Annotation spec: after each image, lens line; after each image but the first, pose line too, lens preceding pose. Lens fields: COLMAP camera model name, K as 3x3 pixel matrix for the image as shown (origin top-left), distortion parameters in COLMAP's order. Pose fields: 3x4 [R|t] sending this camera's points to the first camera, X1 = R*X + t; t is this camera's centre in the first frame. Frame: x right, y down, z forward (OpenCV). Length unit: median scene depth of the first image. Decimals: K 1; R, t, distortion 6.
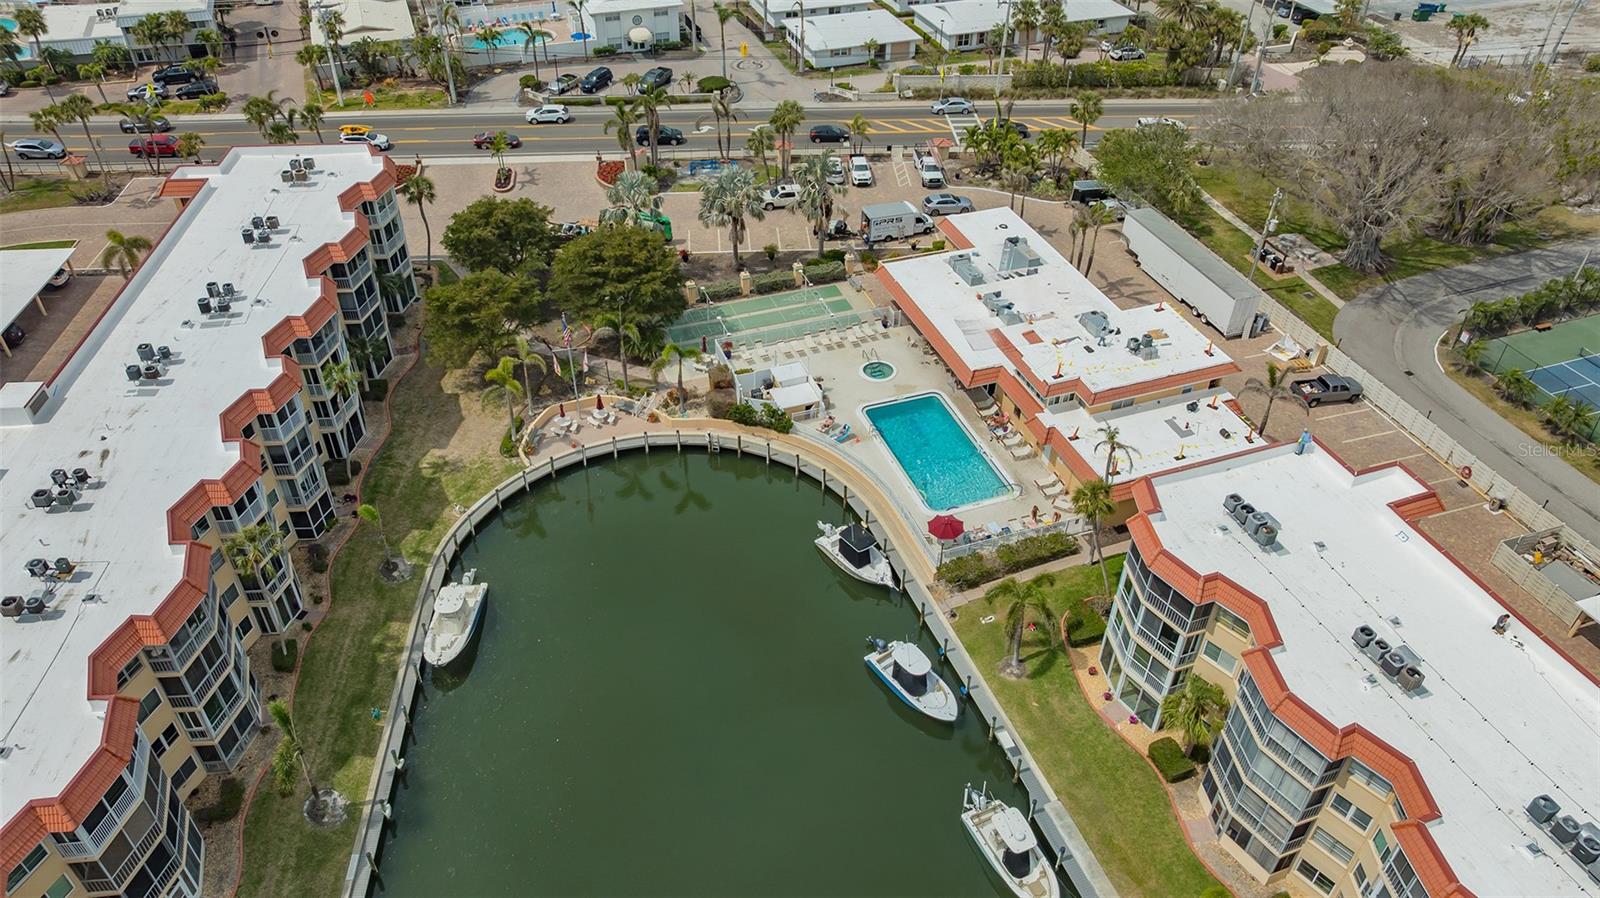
lens RADIAL K [[1134.8, 0, 803.7], [0, 1134.8, 444.3], [0, 0, 1]] dist [-0.043976, 0.049166]
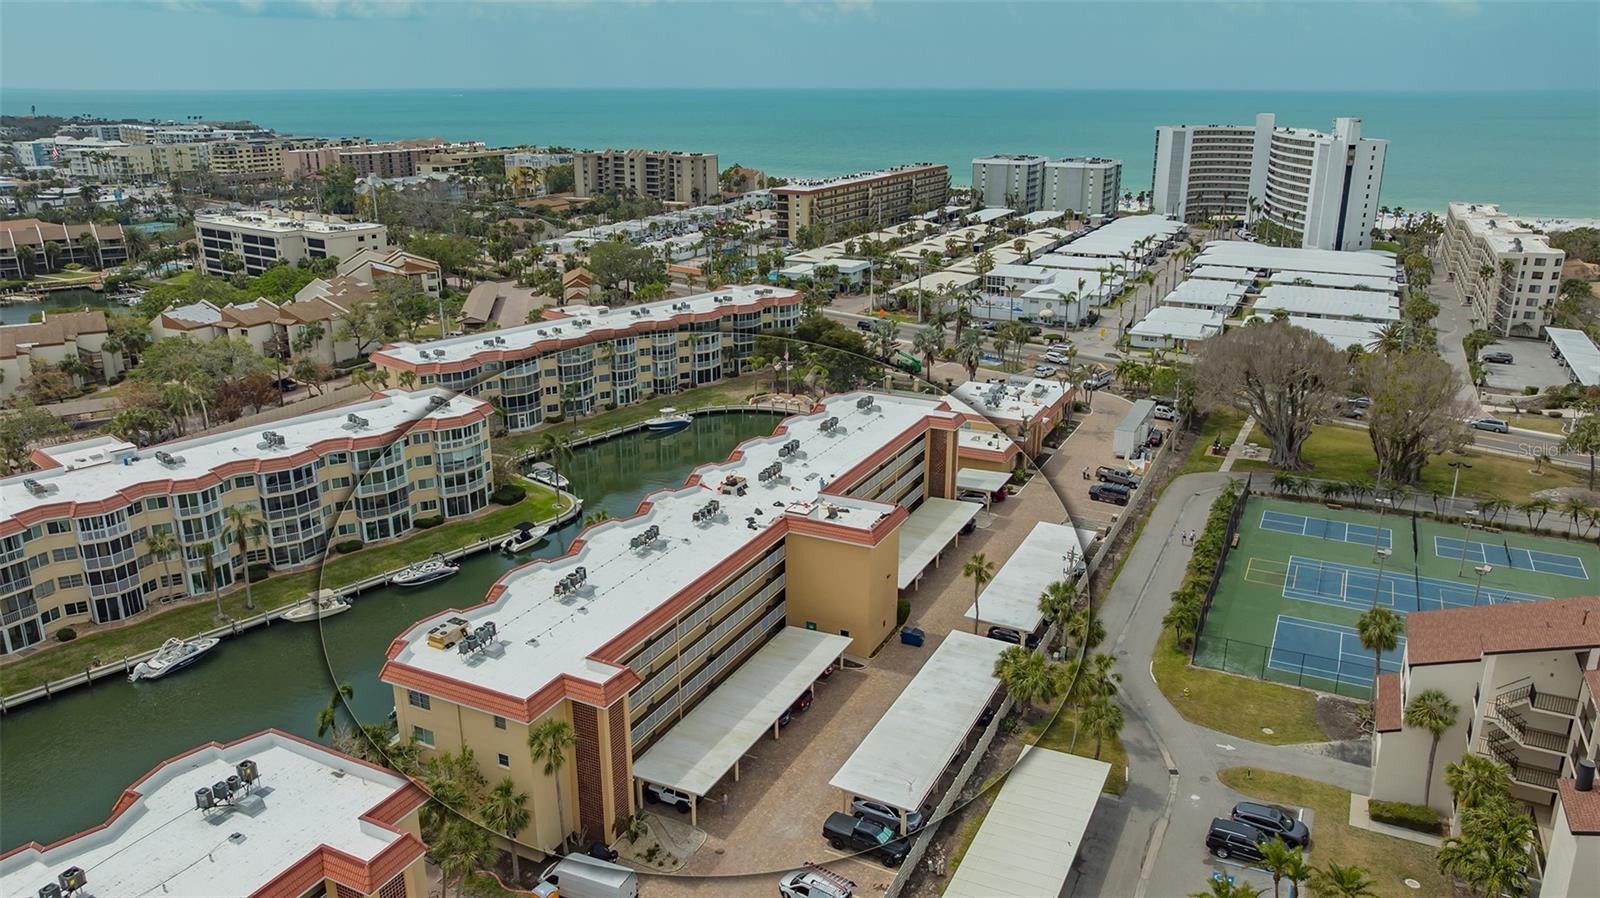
lens RADIAL K [[1131.6, 0, 804.4], [0, 1131.6, 445.9], [0, 0, 1]] dist [-0.017319, -0.006567]
pose [[0.690738, 0.208302, -0.692453, 0.965992], [-0.443480, 0.878402, -0.178143, 0.304769], [0.571145, 0.430140, 0.699123, -0.307885]]
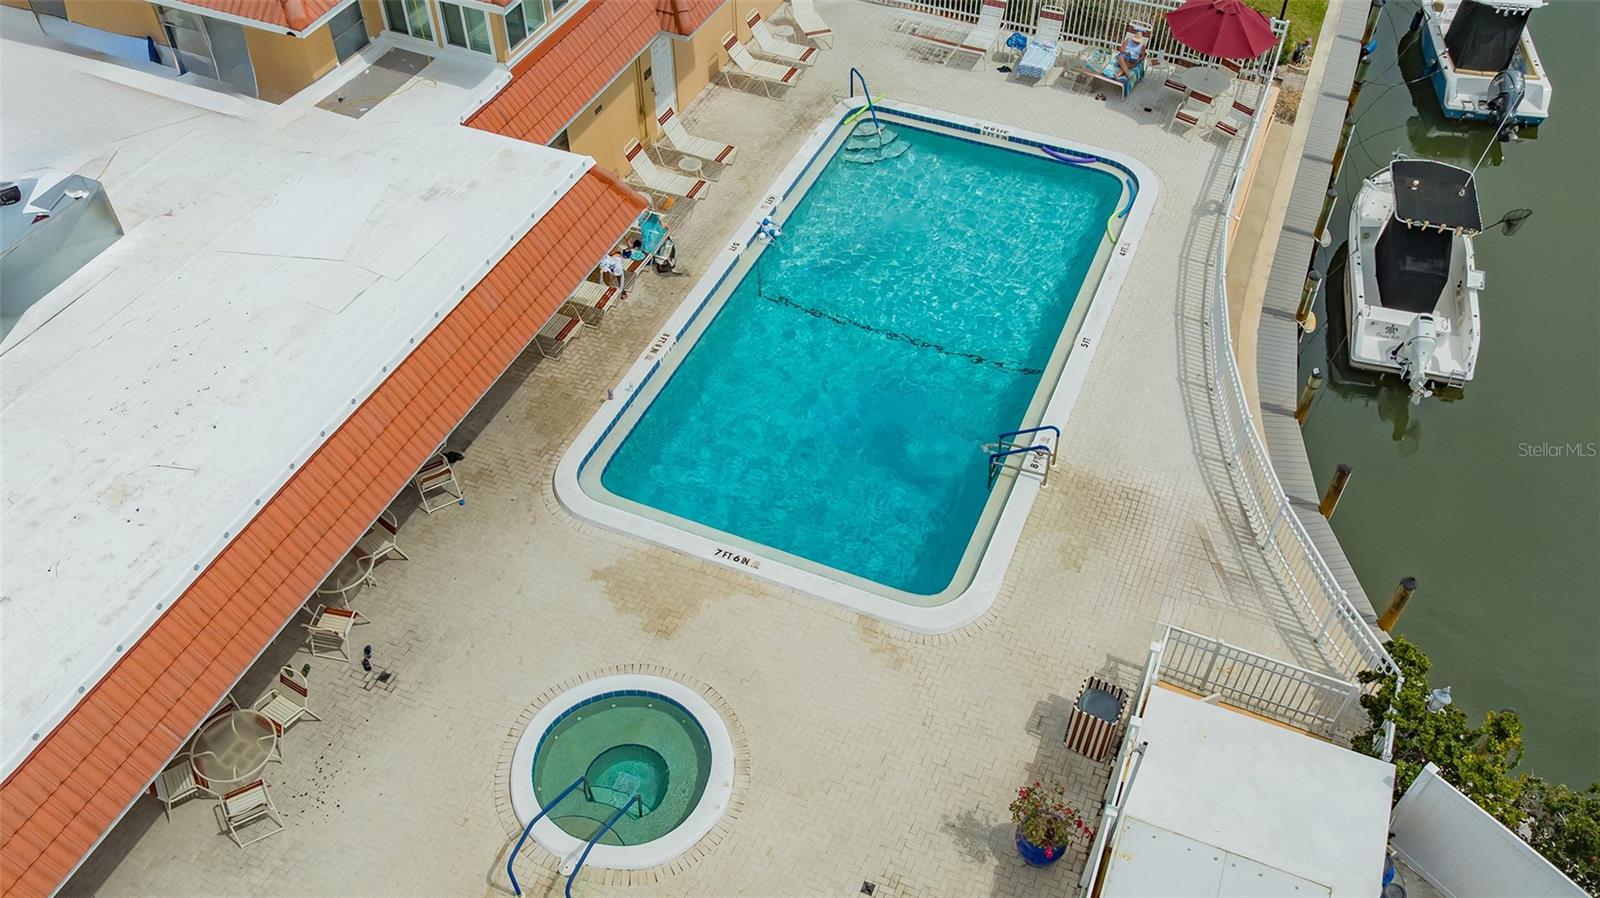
lens RADIAL K [[1272.3, 0, 837.0], [0, 1272.3, 480.4], [0, 0, 1]] dist [-0.019037, -0.002354]
pose [[-0.738633, -0.509626, 0.441252, -0.015273], [0.400757, 0.194366, 0.895330, -0.178319], [-0.542048, 0.838155, 0.060671, 0.725951]]
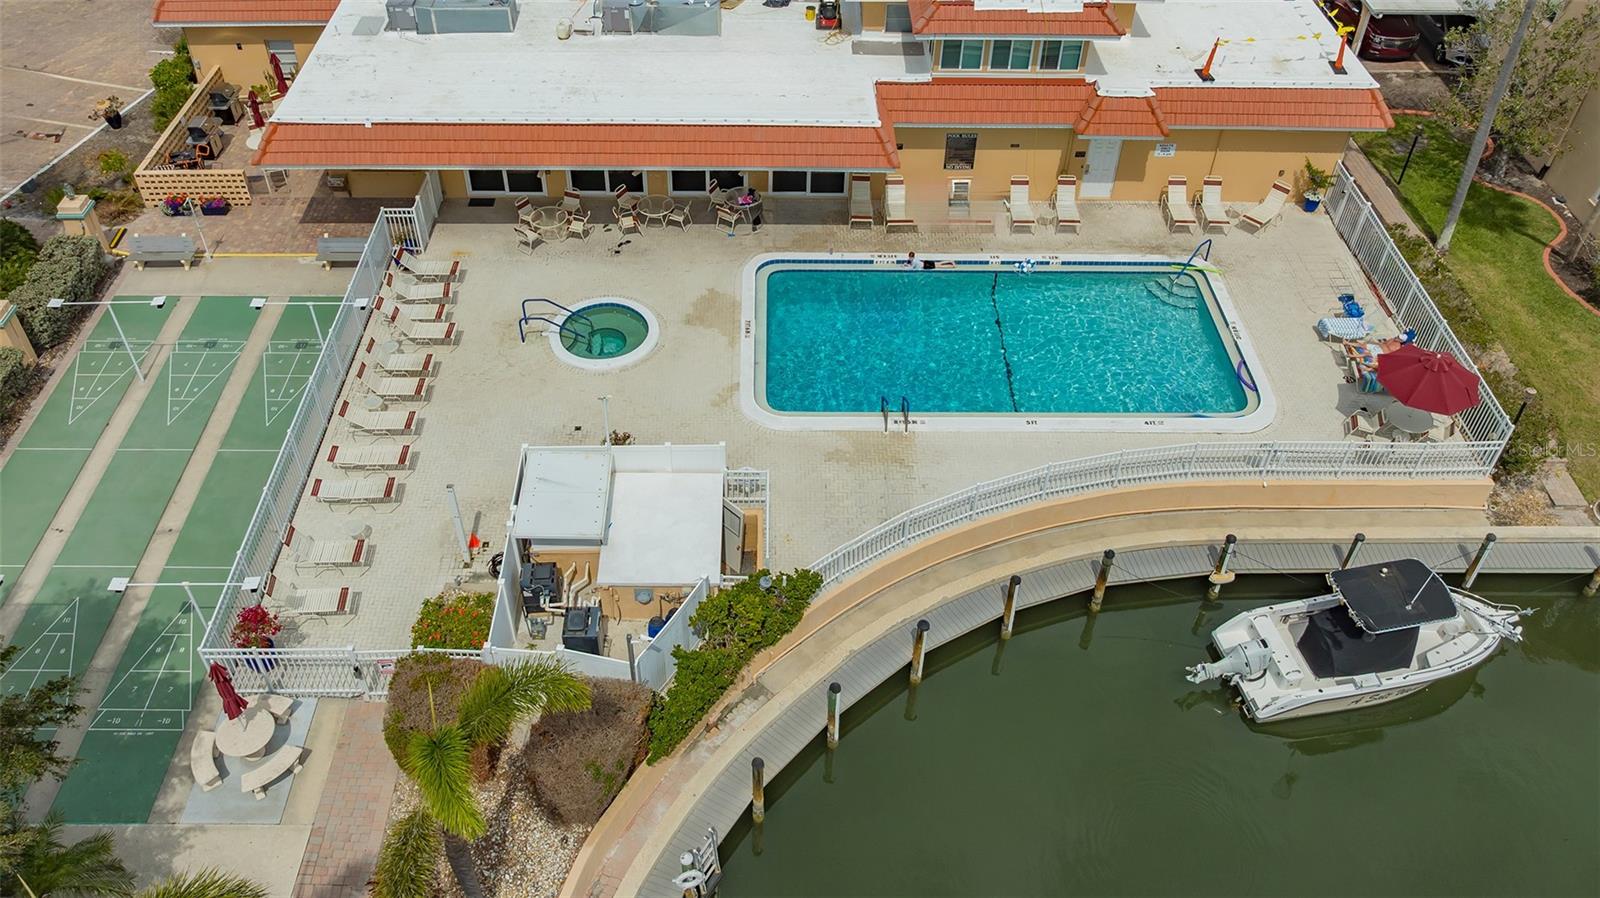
lens RADIAL K [[1228.8, 0, 776.7], [0, 1228.8, 439.1], [0, 0, 1]] dist [-0.006388, -0.001485]
pose [[0.343358, -0.654373, 0.673722, -0.143682], [0.583183, 0.710836, 0.393205, -0.121528], [-0.736208, 0.257894, 0.625690, 0.574689]]
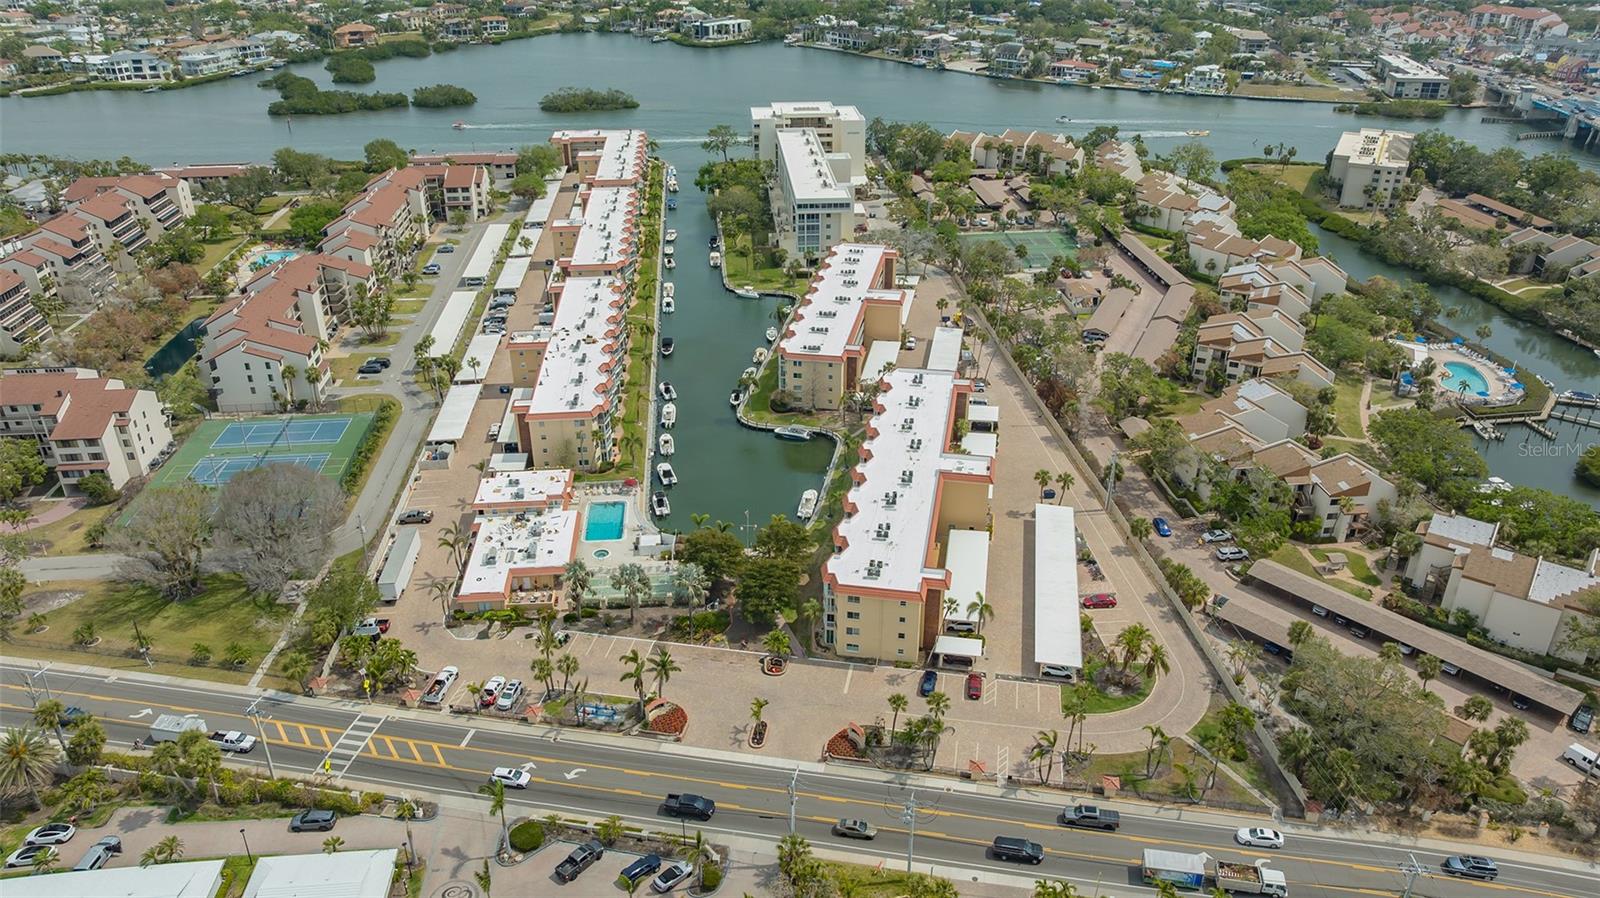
lens RADIAL K [[1131.6, 0, 804.4], [0, 1131.6, 445.9], [0, 0, 1]] dist [-0.017319, -0.006567]
pose [[-0.966526, -0.128551, 0.222042, -0.550861], [0.149607, 0.420696, 0.894781, -1.476485], [-0.208437, 0.898048, -0.387381, 1.191055]]
